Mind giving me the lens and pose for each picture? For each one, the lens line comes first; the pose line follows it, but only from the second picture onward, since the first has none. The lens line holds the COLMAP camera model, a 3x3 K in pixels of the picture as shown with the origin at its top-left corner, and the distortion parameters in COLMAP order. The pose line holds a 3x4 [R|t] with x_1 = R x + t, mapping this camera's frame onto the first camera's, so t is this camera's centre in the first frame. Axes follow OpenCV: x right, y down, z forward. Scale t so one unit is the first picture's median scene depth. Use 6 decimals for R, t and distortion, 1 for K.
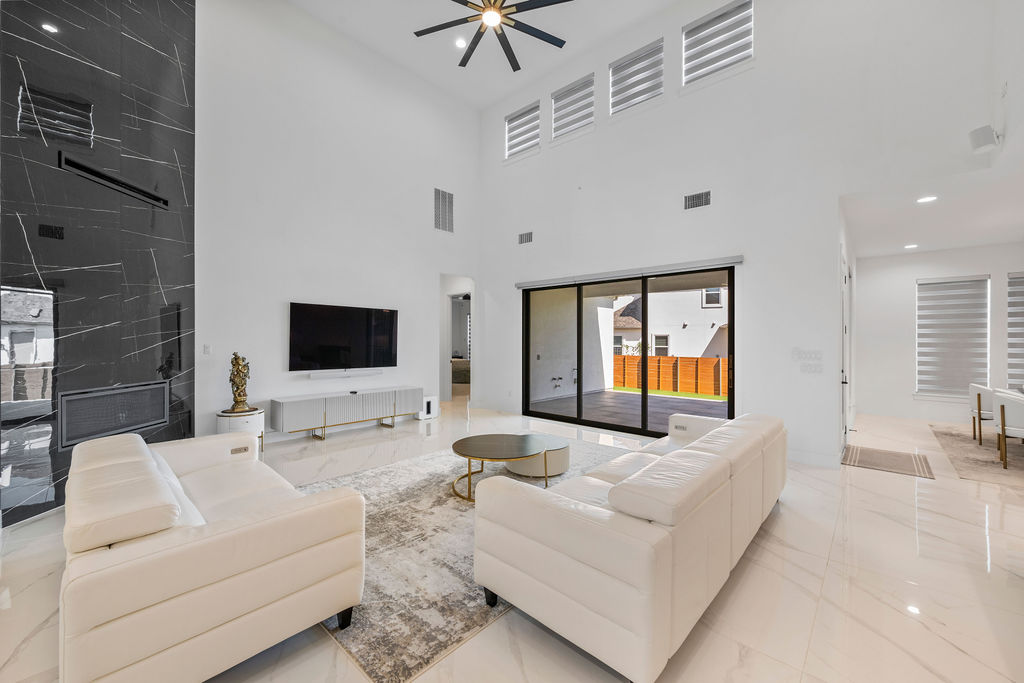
lens RADIAL K [[401.7, 0, 514.9], [0, 401.7, 340.5], [0, 0, 1]] dist [-0.001384, 0.000608]
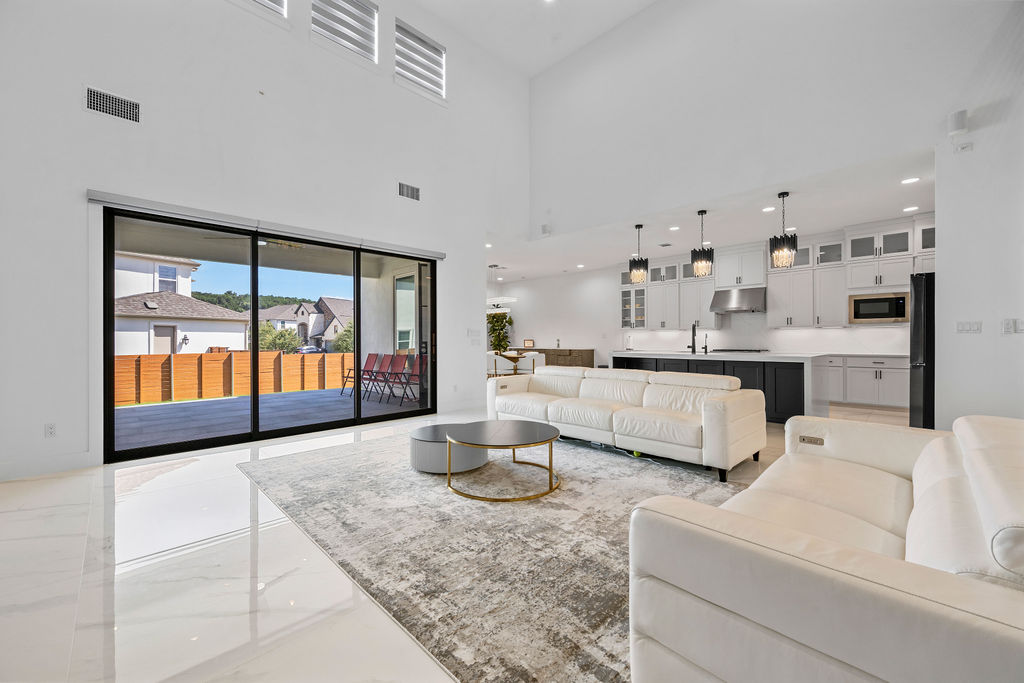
lens RADIAL K [[401.7, 0, 513.6], [0, 401.7, 340.1], [0, 0, 1]] dist [-0.001384, 0.000608]
pose [[0.050015, -0.004716, 0.998737, -0.523445], [0.003755, 0.999983, 0.004534, 0.040430], [-0.998741, 0.003524, 0.050032, 0.562874]]
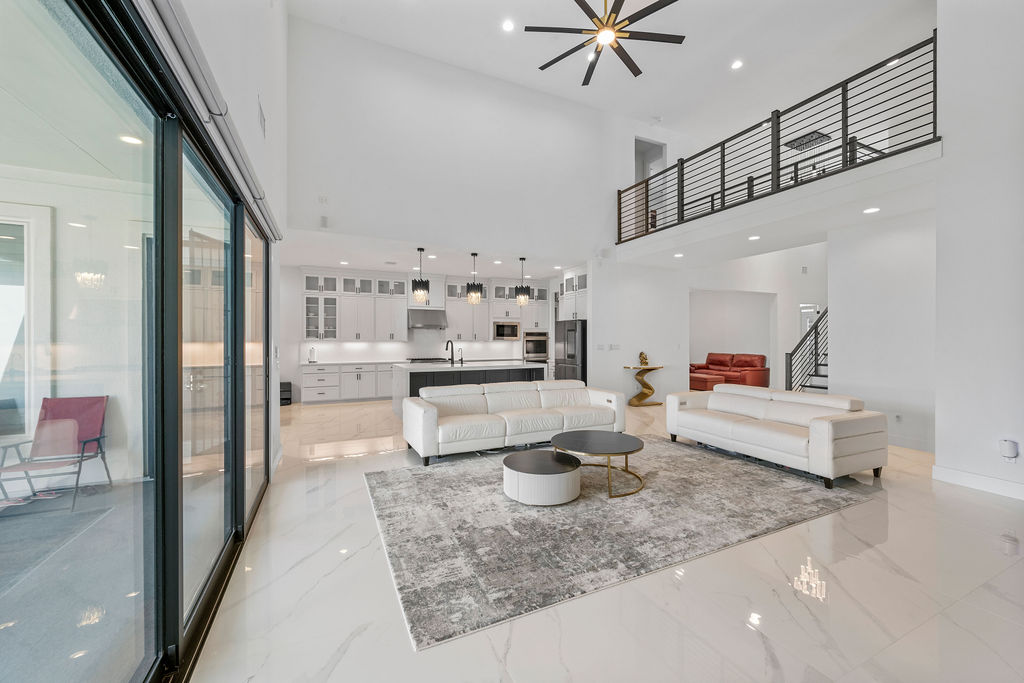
lens RADIAL K [[401.7, 0, 516.0], [0, 401.7, 340.3], [0, 0, 1]] dist [-0.001384, 0.000608]
pose [[-0.924076, -0.005043, 0.382176, -0.144336], [-0.002920, 0.999977, 0.006134, -0.002178], [-0.382198, 0.004552, -0.924069, 1.222117]]
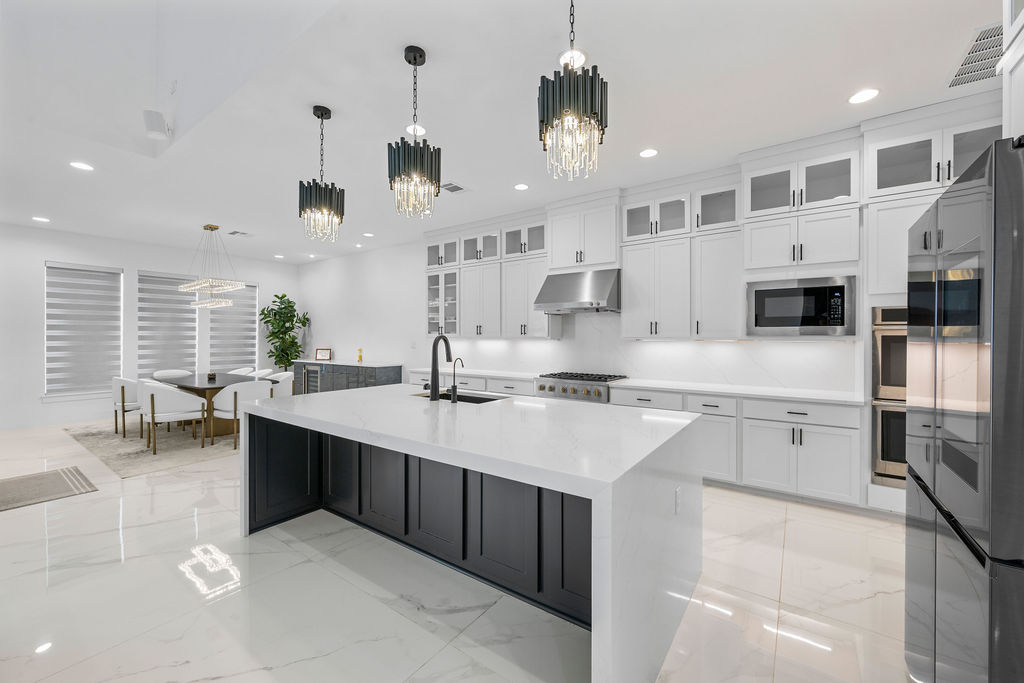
lens RADIAL K [[401.7, 0, 513.6], [0, 401.7, 338.7], [0, 0, 1]] dist [-0.001384, 0.000608]
pose [[-0.117063, -0.007344, 0.993097, 0.048251], [-0.000071, 0.999973, 0.007386, 0.006254], [-0.993124, 0.000794, -0.117061, 0.130044]]
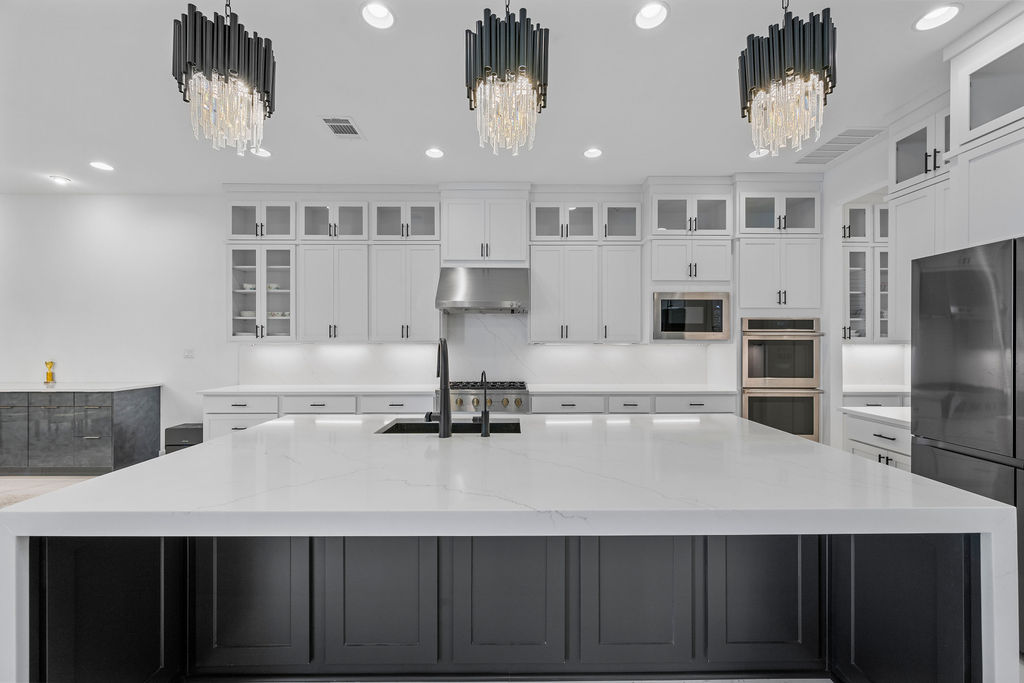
lens RADIAL K [[401.7, 0, 506.9], [0, 401.7, 341.9], [0, 0, 1]] dist [-0.001384, 0.000608]
pose [[-0.676346, -0.004981, 0.736568, 0.259677], [-0.001976, 0.999986, 0.004948, 0.007041], [-0.736582, 0.001891, -0.676346, 0.336872]]
